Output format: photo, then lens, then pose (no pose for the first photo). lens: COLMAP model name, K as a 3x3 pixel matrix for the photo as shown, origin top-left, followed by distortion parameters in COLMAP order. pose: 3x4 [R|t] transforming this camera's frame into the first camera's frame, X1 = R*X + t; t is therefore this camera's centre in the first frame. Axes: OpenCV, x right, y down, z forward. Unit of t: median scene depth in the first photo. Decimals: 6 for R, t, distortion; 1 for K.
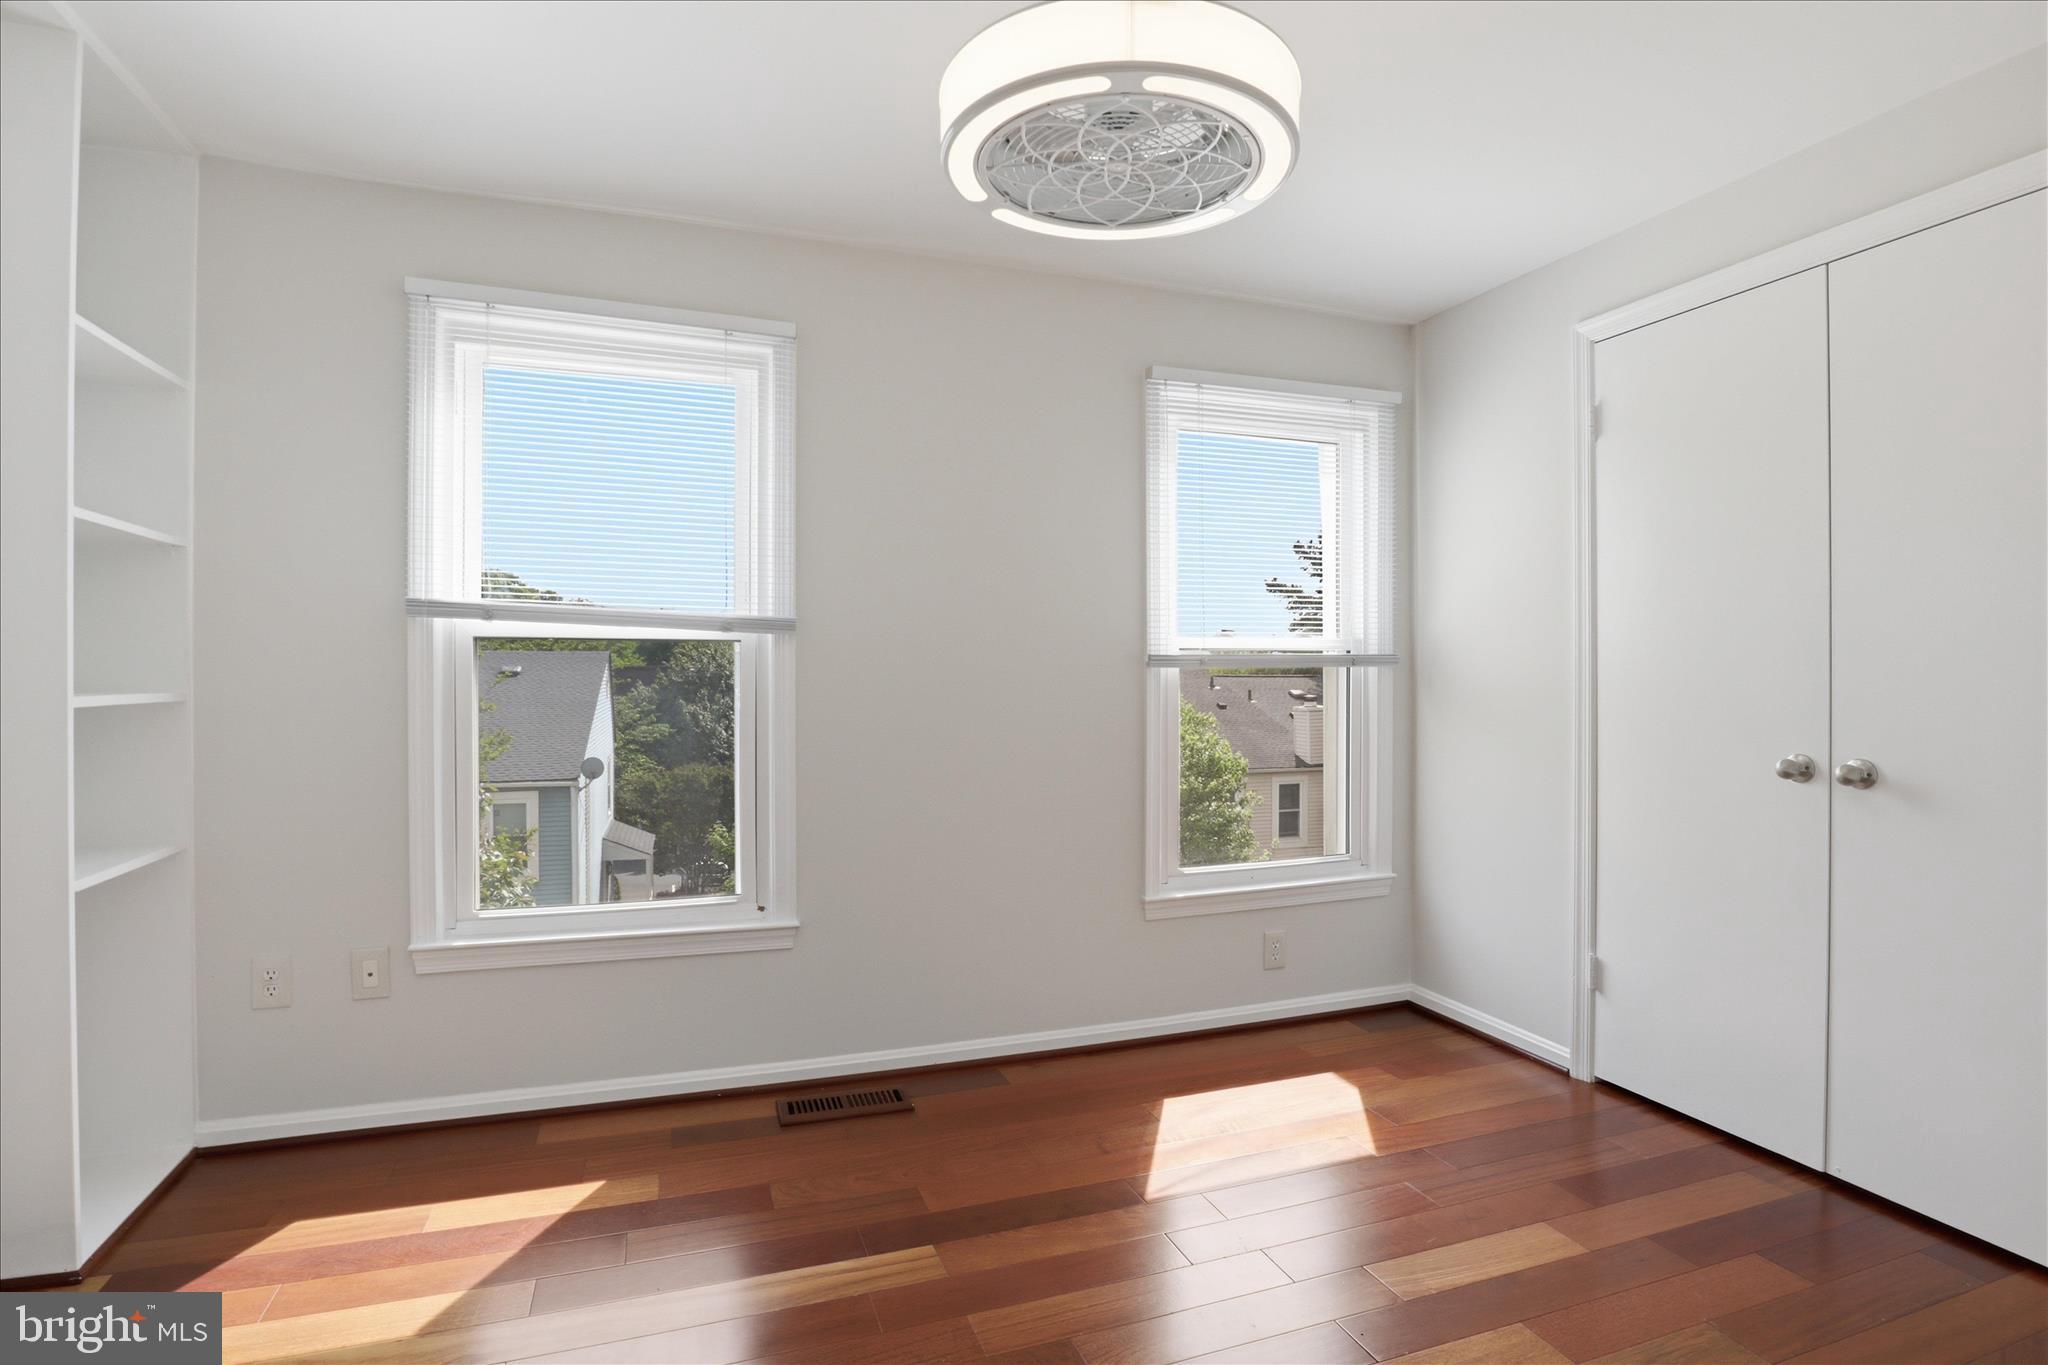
lens RADIAL K [[997.7, 0, 1024.0], [0, 997.7, 682.5], [0, 0, 1]] dist [-0.034119, 0.008795]
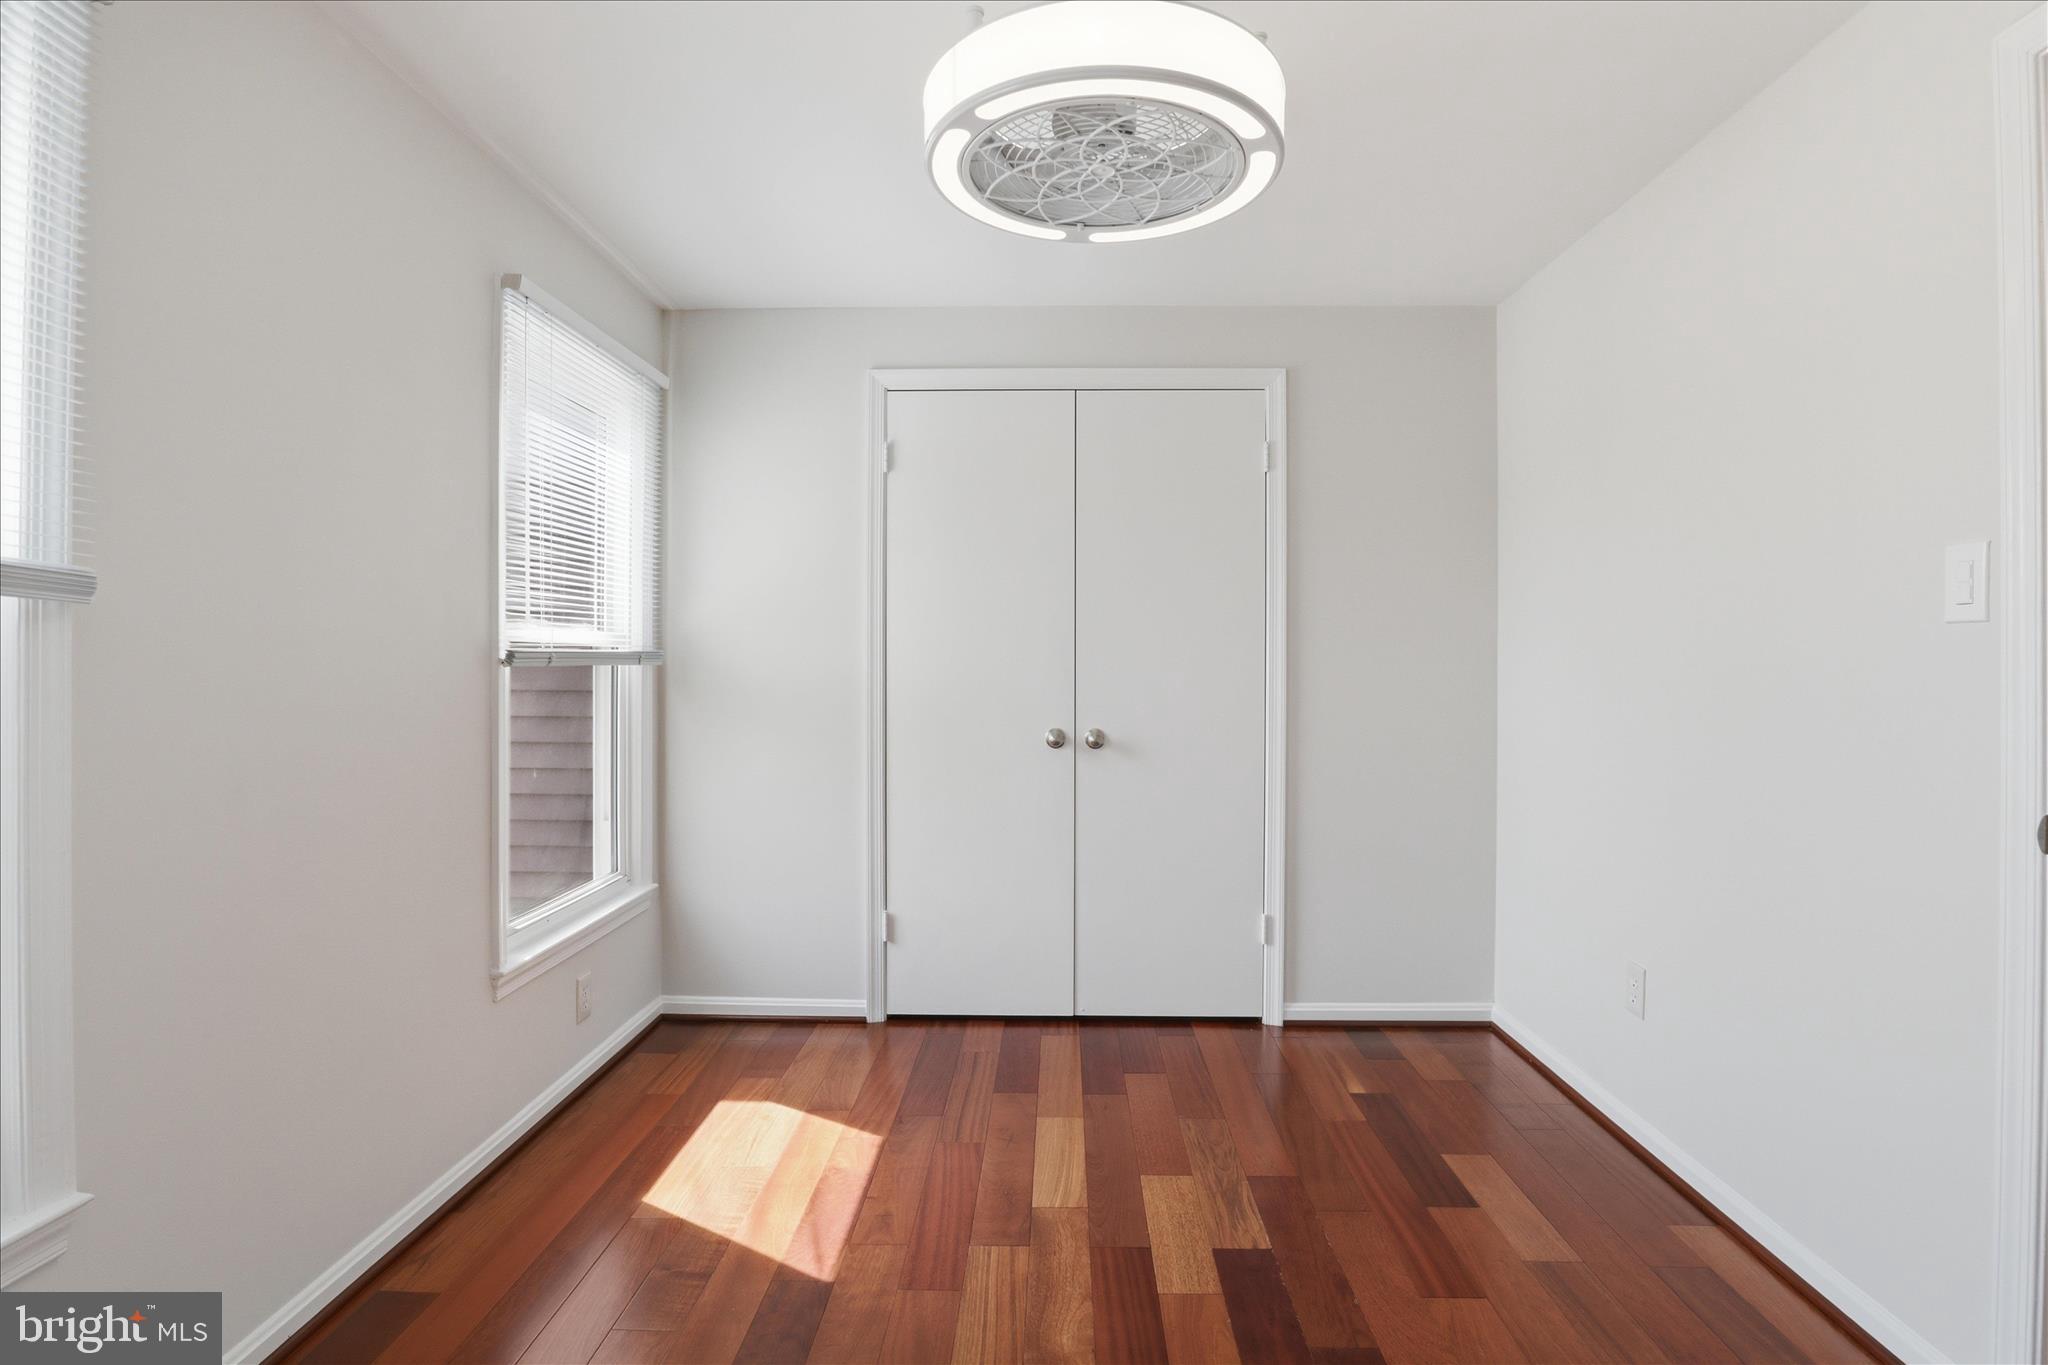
lens RADIAL K [[1032.7, 0, 1025.4], [0, 1032.7, 667.4], [0, 0, 1]] dist [-0.056359, 0.018724]
pose [[0.380356, -0.003909, 0.924832, -0.495696], [0.009557, 0.999954, 0.000296, -0.012661], [-0.924791, 0.008726, 0.380376, 0.385357]]
